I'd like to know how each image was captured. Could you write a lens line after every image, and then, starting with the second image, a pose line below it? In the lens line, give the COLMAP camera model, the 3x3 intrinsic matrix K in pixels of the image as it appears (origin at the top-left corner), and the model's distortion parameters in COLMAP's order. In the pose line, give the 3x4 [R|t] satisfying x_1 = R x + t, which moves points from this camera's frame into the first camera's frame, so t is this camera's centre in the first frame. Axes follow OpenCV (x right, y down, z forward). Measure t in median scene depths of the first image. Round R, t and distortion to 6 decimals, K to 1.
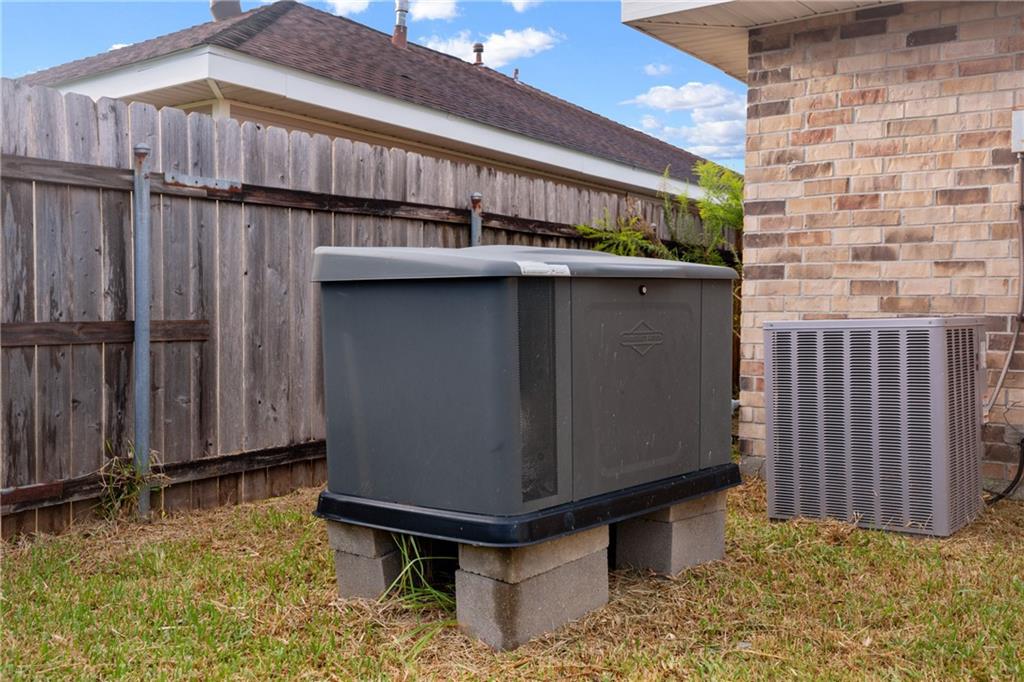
lens RADIAL K [[1015.3, 0, 511.5], [0, 1015.3, 338.3], [0, 0, 1]] dist [0.016955, 0.000000]
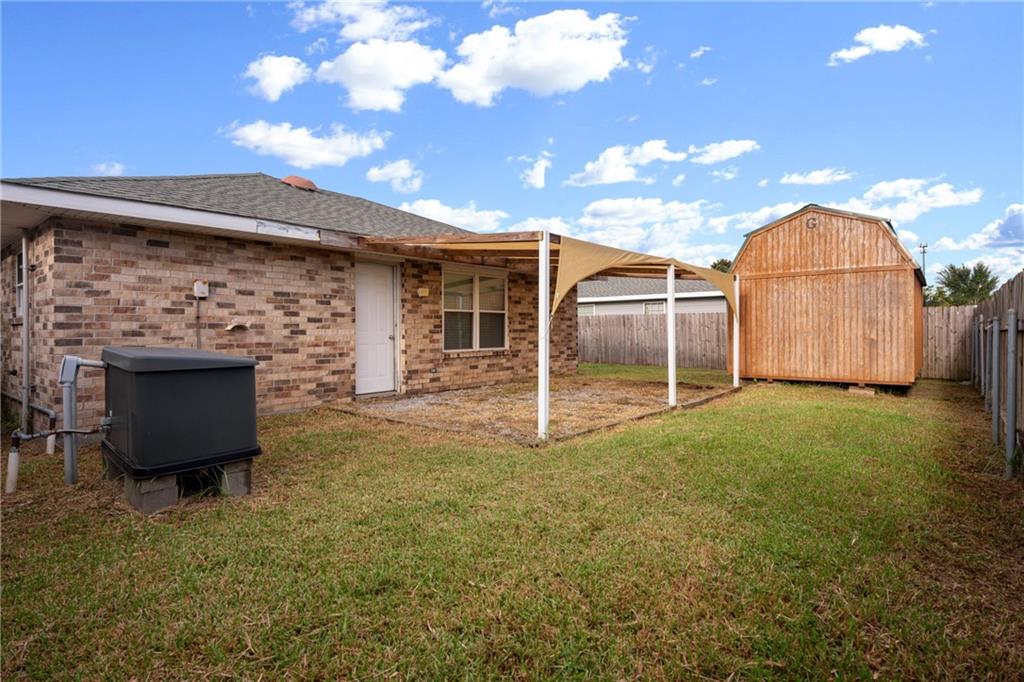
lens RADIAL K [[544.9, 0, 511.8], [0, 544.9, 333.5], [0, 0, 1]] dist [-0.004383, 0.002079]
pose [[0.052752, -0.020129, 0.998405, -0.804191], [0.031274, 0.999340, 0.018495, -0.080168], [-0.998118, 0.030248, 0.053347, 0.103974]]
